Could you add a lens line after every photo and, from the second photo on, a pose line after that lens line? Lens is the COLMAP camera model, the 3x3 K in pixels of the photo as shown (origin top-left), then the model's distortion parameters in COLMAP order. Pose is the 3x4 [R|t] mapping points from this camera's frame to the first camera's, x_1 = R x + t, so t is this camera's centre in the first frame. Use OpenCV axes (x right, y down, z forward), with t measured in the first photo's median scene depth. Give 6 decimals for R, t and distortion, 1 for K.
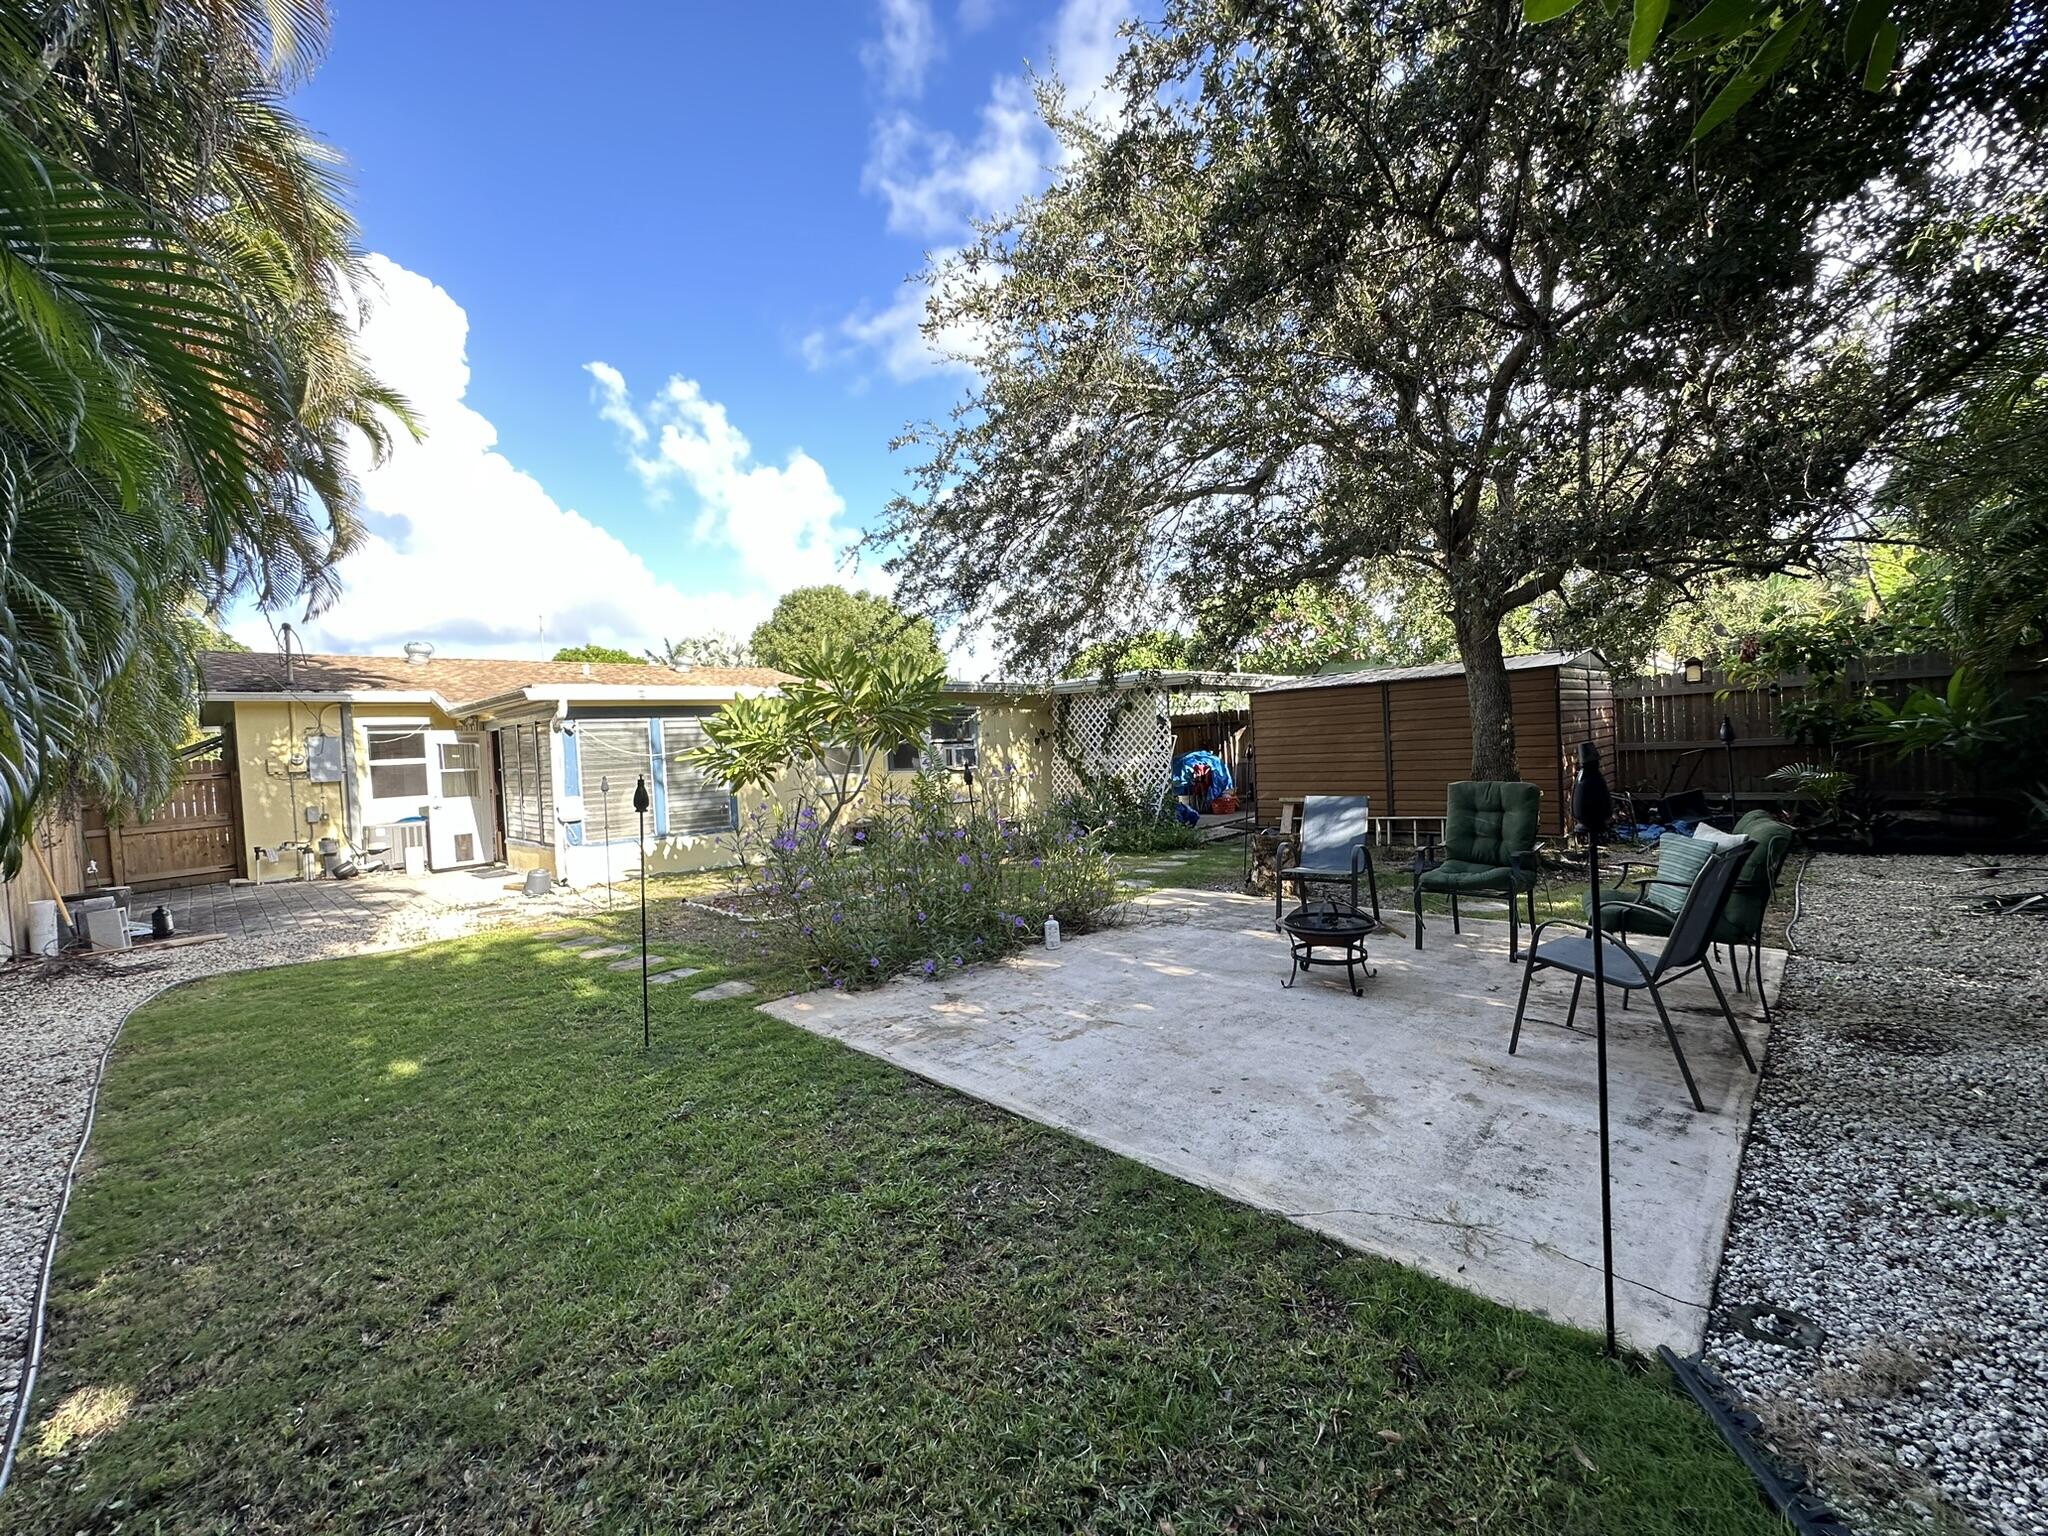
lens RADIAL K [[818.4, 0, 1022.3], [0, 818.4, 763.6], [0, 0, 1]] dist [-0.002326, -0.000539]
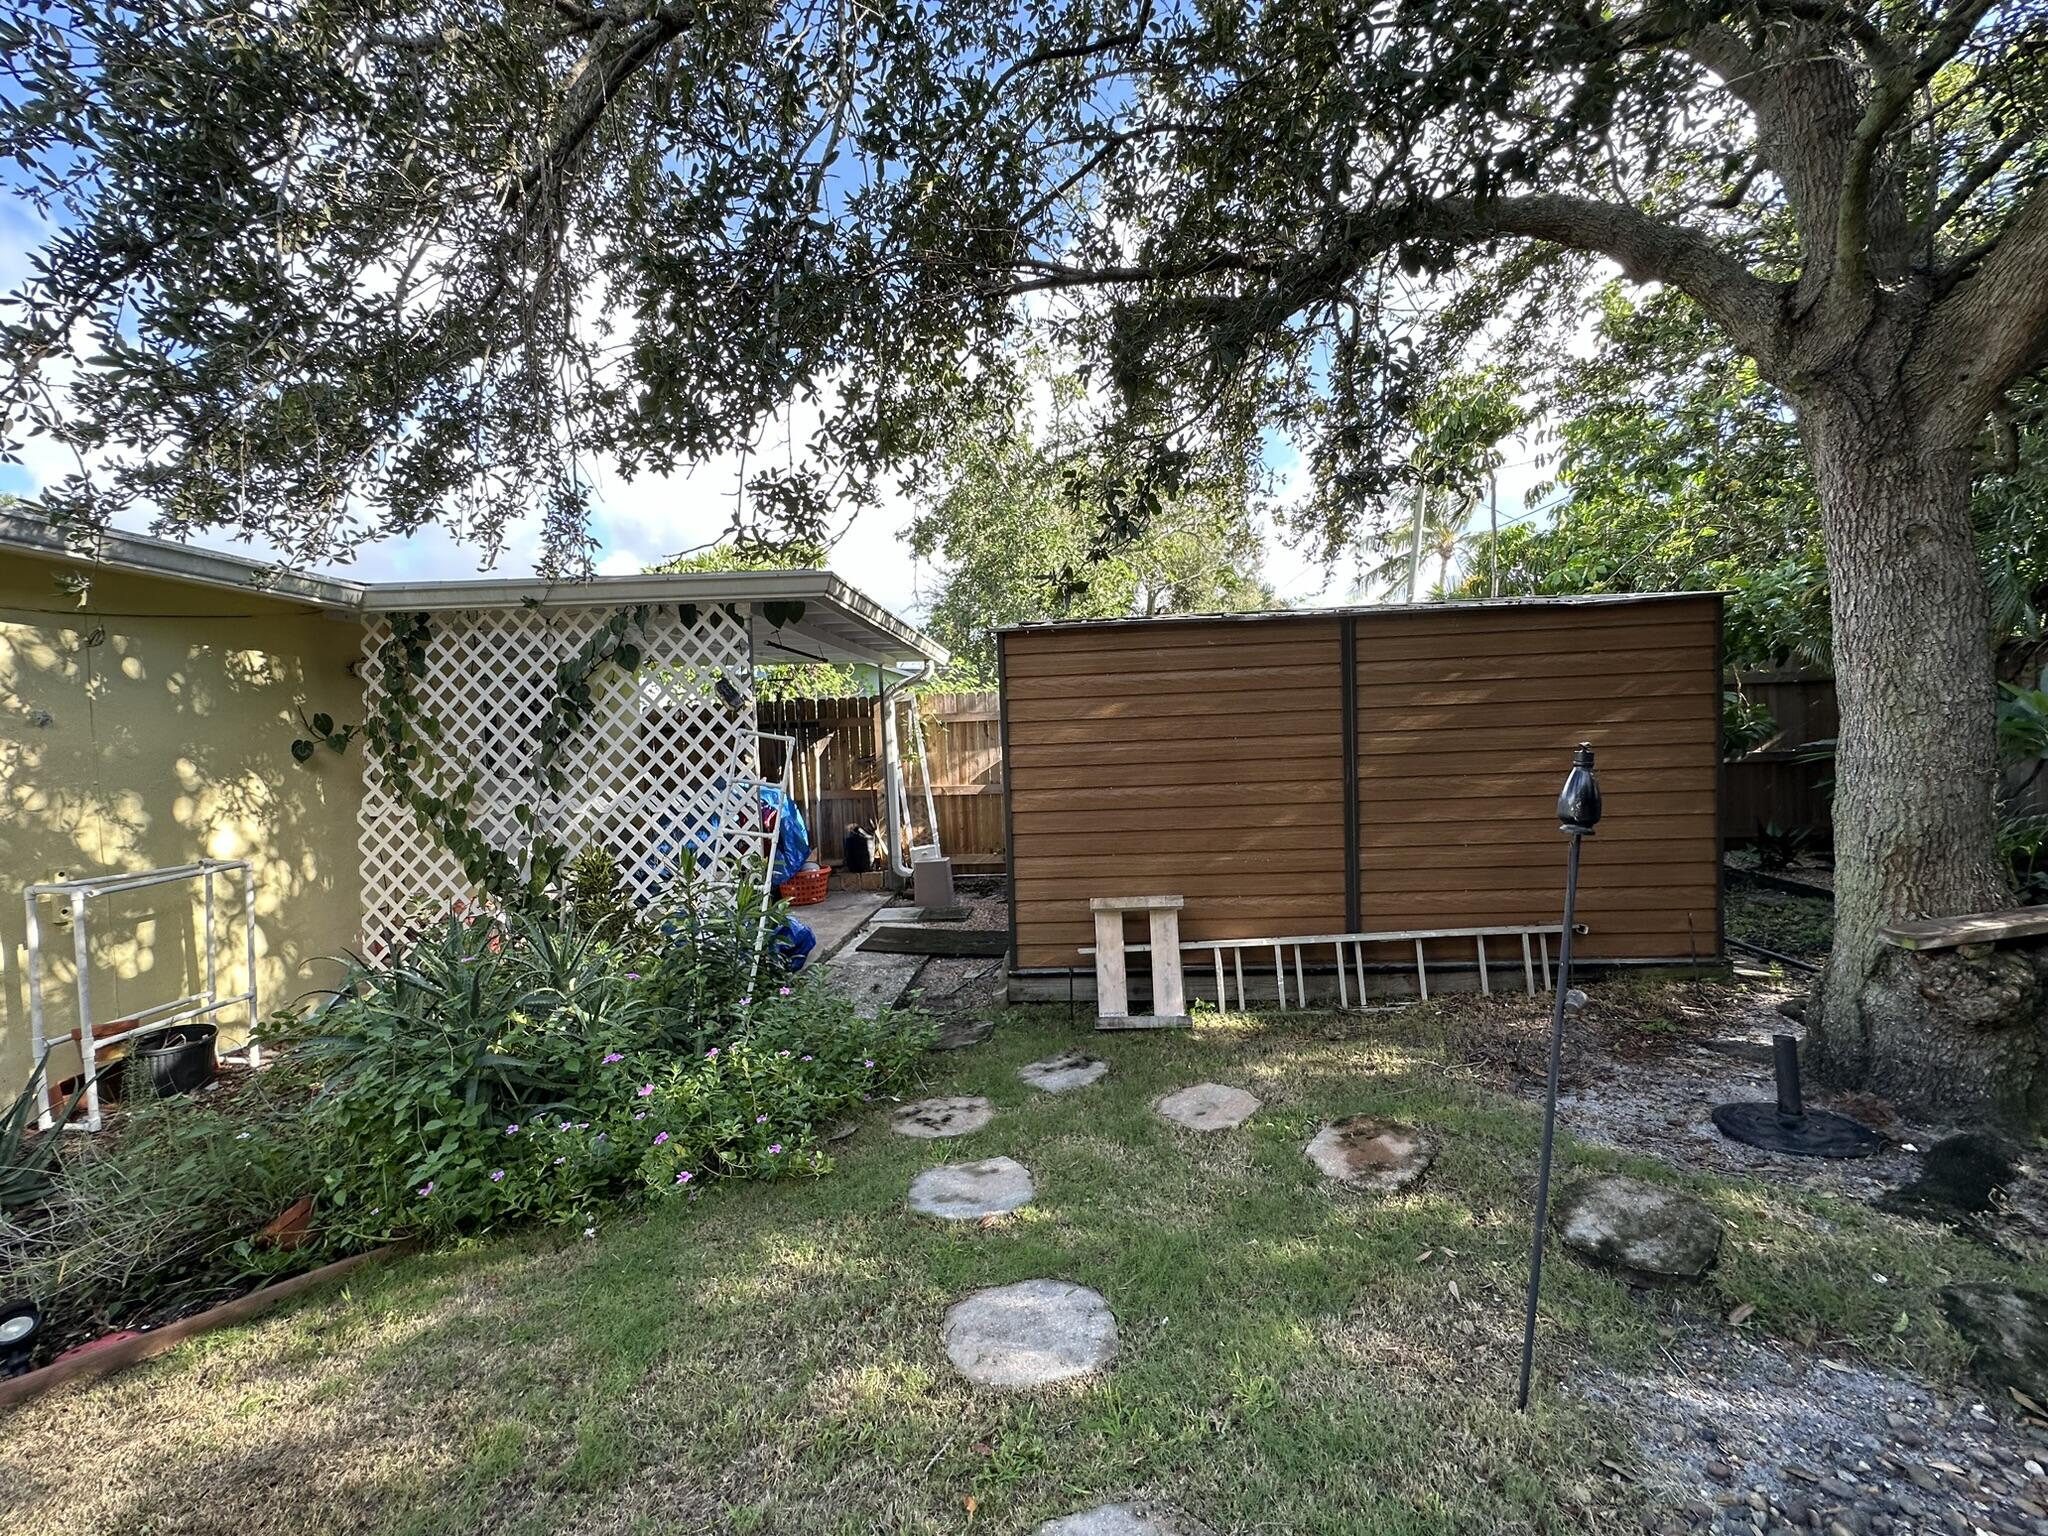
lens RADIAL K [[818.4, 0, 1025.3], [0, 818.4, 762.9], [0, 0, 1]] dist [-0.002326, -0.000539]
pose [[0.766175, 0.006721, 0.642597, 0.031447], [0.014841, 0.999494, -0.028149, -0.009137], [-0.642461, 0.031104, 0.765687, 0.584986]]
